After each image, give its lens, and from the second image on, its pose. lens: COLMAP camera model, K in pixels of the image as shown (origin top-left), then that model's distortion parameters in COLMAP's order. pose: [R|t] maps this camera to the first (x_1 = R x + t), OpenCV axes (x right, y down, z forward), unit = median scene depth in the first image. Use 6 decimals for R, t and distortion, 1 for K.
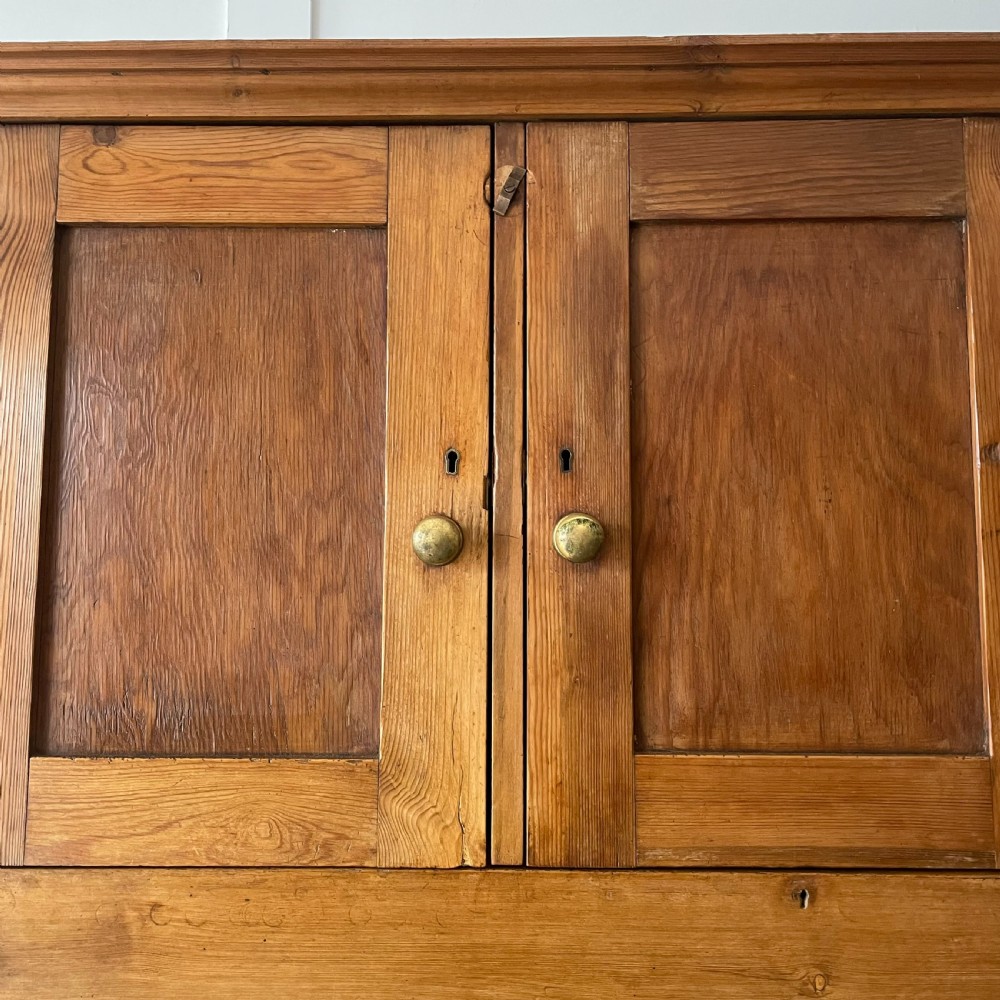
lens RADIAL K [[1016.6, 0, 520.2], [0, 1016.6, 500.3], [0, 0, 1]] dist [0.041877, 0.000000]
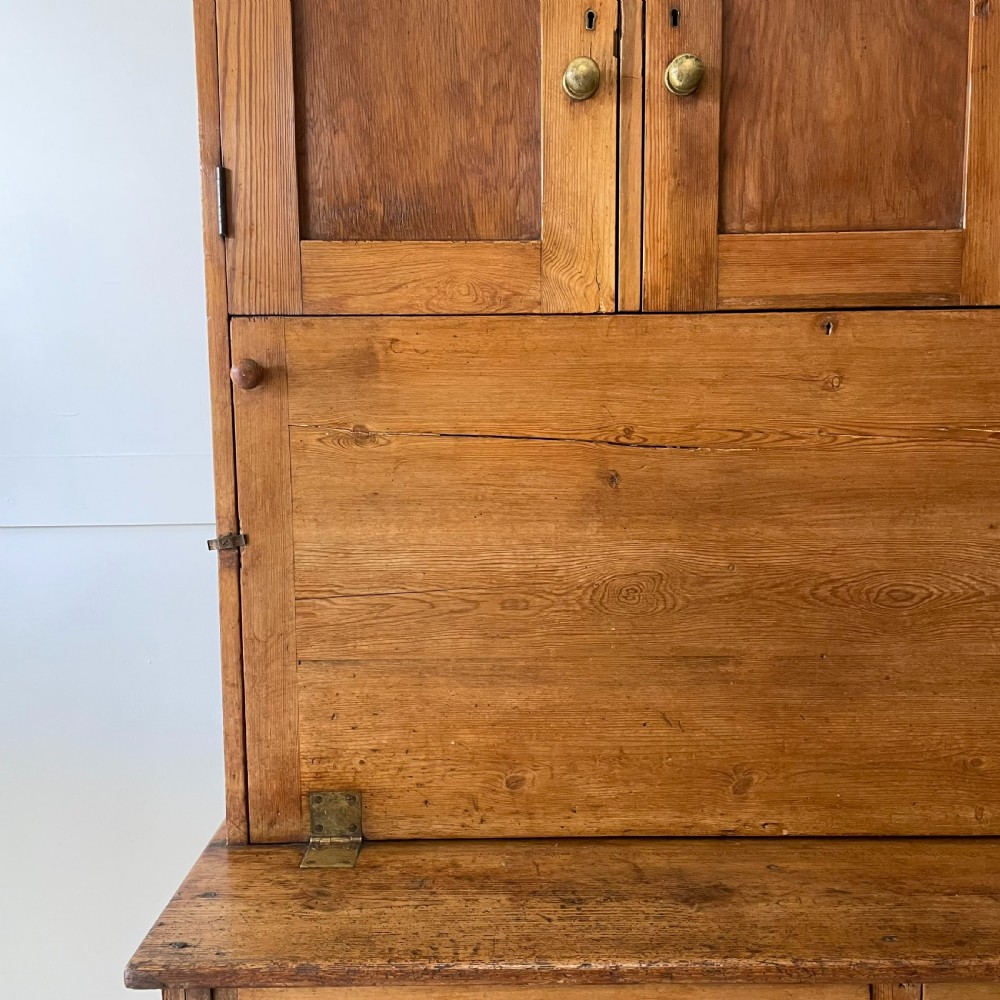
lens RADIAL K [[1016.6, 0, 507.0], [0, 1016.6, 495.1], [0, 0, 1]] dist [0.041877, 0.000000]
pose [[0.999941, -0.010052, 0.004108, -0.193874], [0.008970, 0.977853, 0.209100, 0.300134], [-0.006119, -0.209050, 0.977886, -0.485500]]
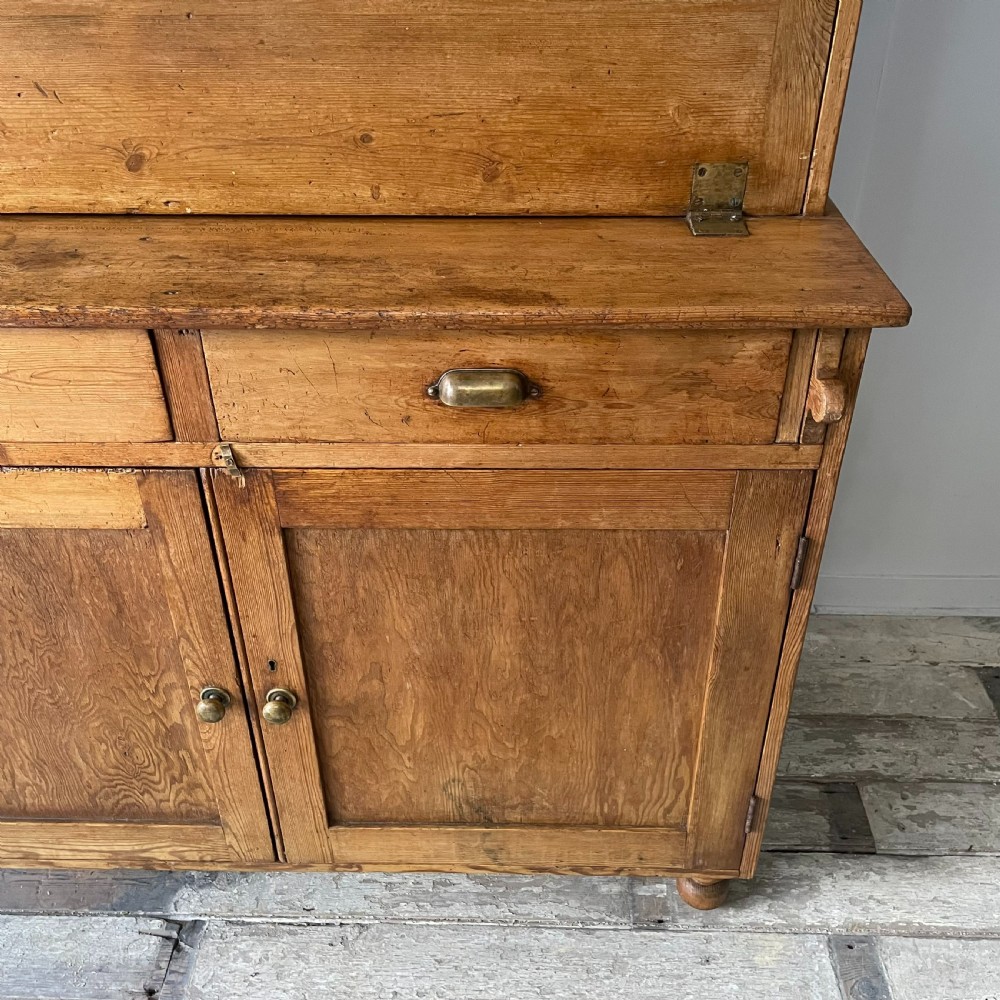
lens RADIAL K [[1016.6, 0, 495.9], [0, 1016.6, 486.1], [0, 0, 1]] dist [0.041877, 0.000000]
pose [[0.999773, 0.002514, -0.021159, 0.711941], [0.011900, 0.757836, 0.652337, 0.429473], [0.017675, -0.652441, 0.757634, -0.526770]]
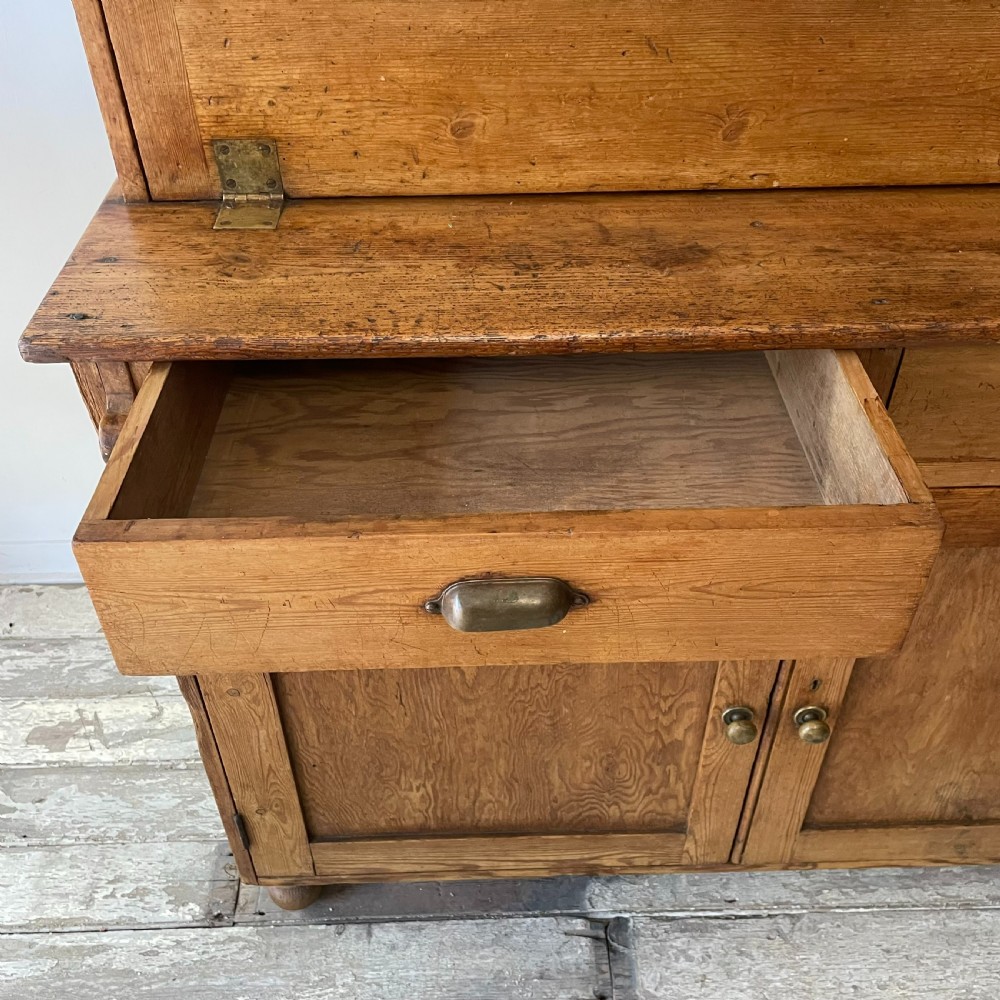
lens RADIAL K [[1016.6, 0, 512.3], [0, 1016.6, 485.3], [0, 0, 1]] dist [0.041877, 0.000000]
pose [[0.999078, -0.027553, 0.032919, -0.171618], [-0.005441, 0.679374, 0.733772, 0.411169], [-0.042582, -0.733275, 0.678598, -0.266962]]
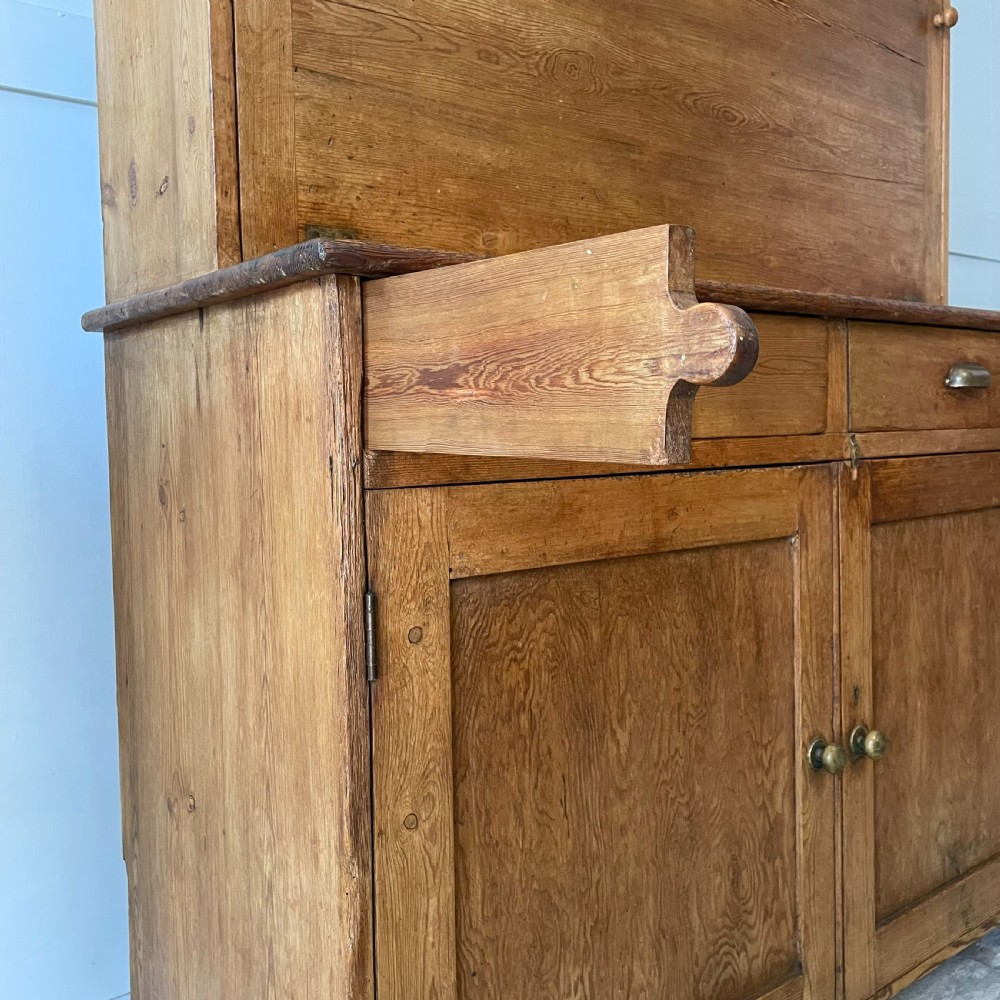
lens RADIAL K [[1016.6, 0, 499.7], [0, 1016.6, 484.8], [0, 0, 1]] dist [0.041877, 0.000000]
pose [[0.774520, -0.045940, 0.630879, -1.152328], [-0.053239, 0.989086, 0.137384, 1.186078], [-0.630305, -0.139994, 0.763621, -0.326842]]
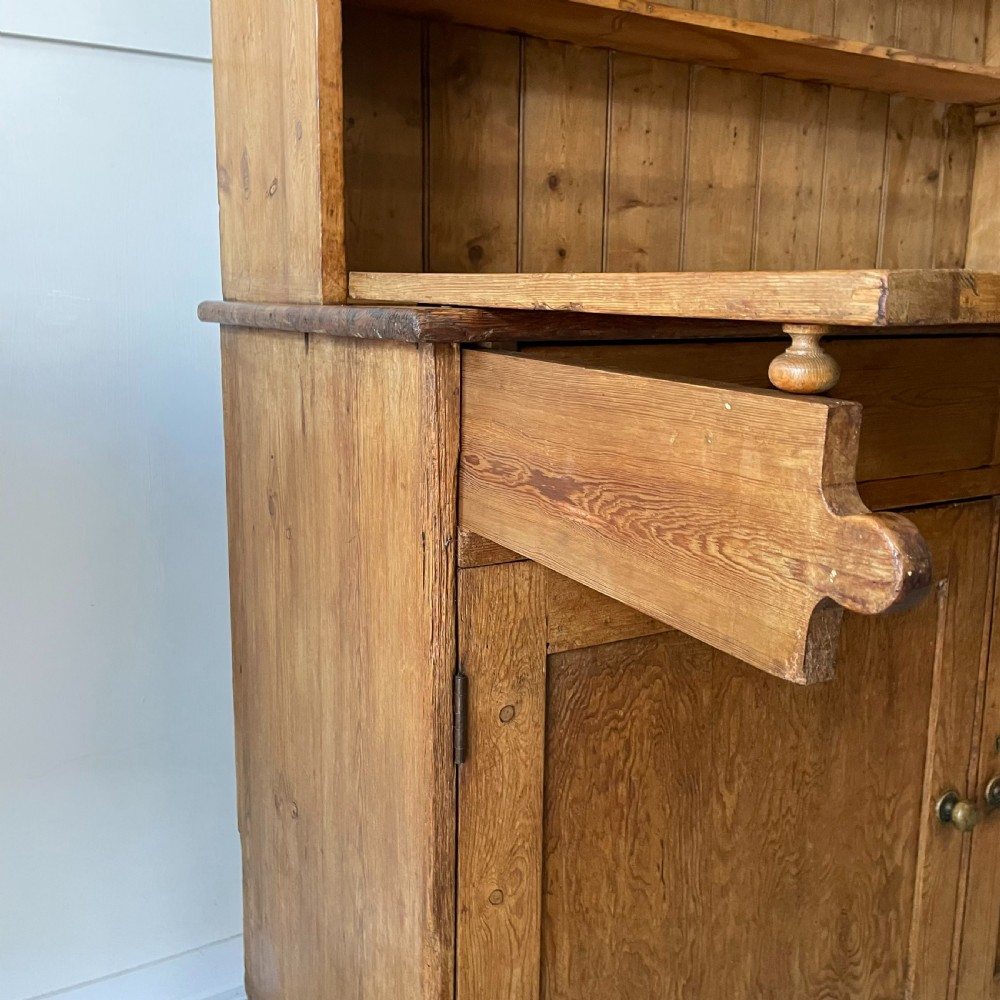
lens RADIAL K [[1016.6, 0, 509.3], [0, 1016.6, 487.5], [0, 0, 1]] dist [0.041877, 0.000000]
pose [[0.854716, -0.080949, 0.512746, -1.052229], [-0.072131, 0.959663, 0.271742, 0.990424], [-0.514061, -0.269247, 0.814400, -0.242978]]
